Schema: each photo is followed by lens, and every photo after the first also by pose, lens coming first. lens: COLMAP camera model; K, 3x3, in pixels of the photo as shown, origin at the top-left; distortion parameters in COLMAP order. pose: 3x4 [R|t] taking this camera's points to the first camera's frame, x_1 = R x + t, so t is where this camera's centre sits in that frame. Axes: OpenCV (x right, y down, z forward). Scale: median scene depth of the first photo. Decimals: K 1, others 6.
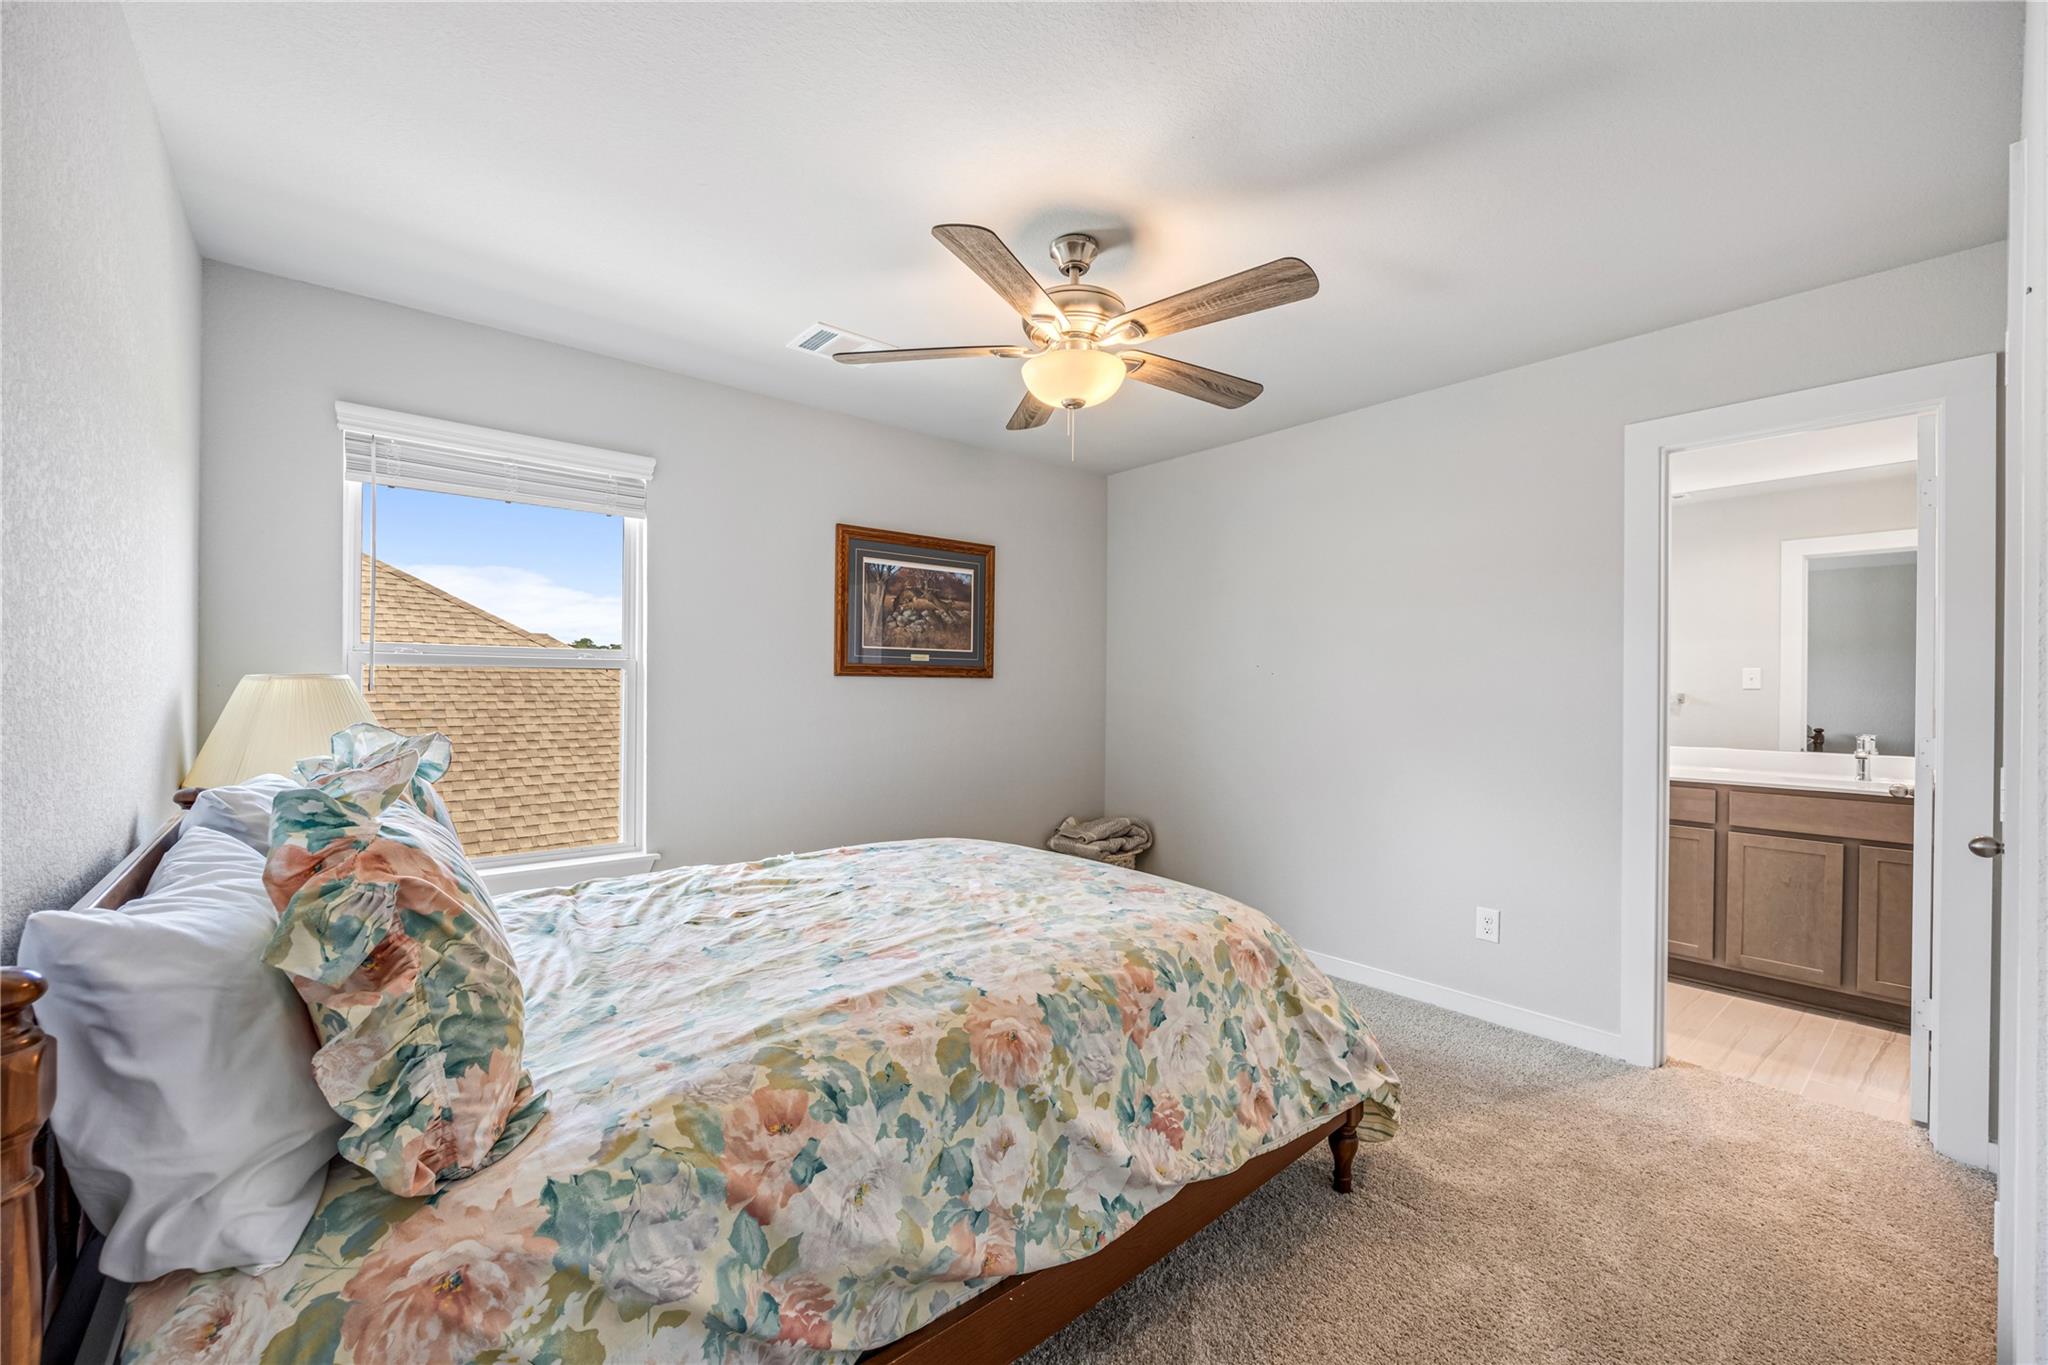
lens RADIAL K [[830.3, 0, 1019.4], [0, 830.3, 685.7], [0, 0, 1]] dist [-0.003940, 0.001072]
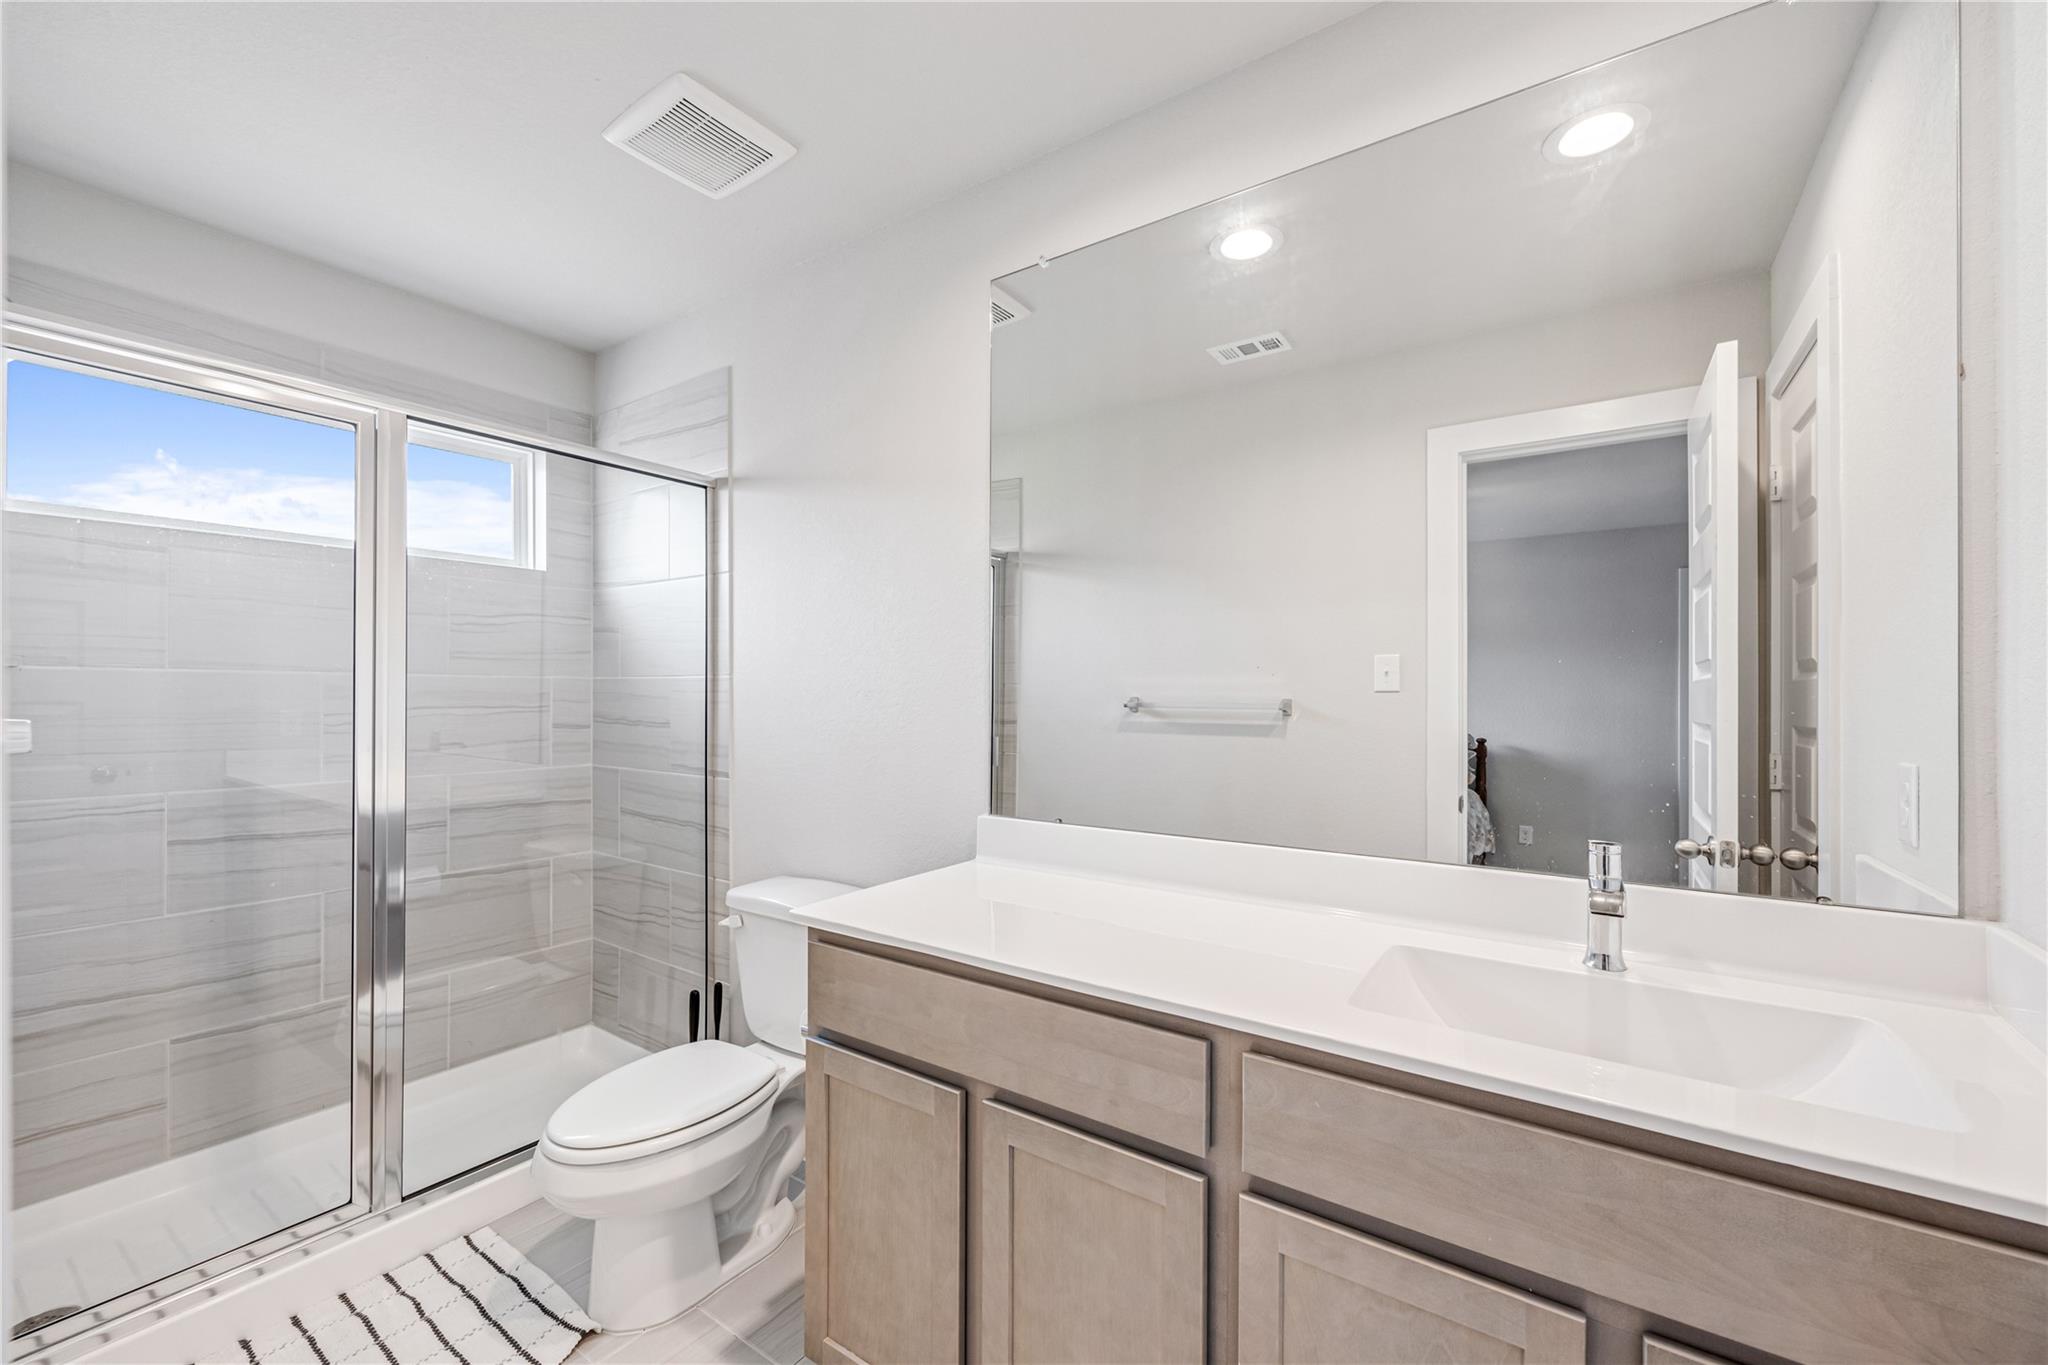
lens RADIAL K [[830.3, 0, 1023.5], [0, 830.3, 683.9], [0, 0, 1]] dist [-0.003940, 0.001072]
pose [[0.964510, -0.006707, 0.263962, 0.506338], [0.007616, 0.999968, -0.002417, -0.001530], [-0.263937, 0.004342, 0.964530, 0.530234]]
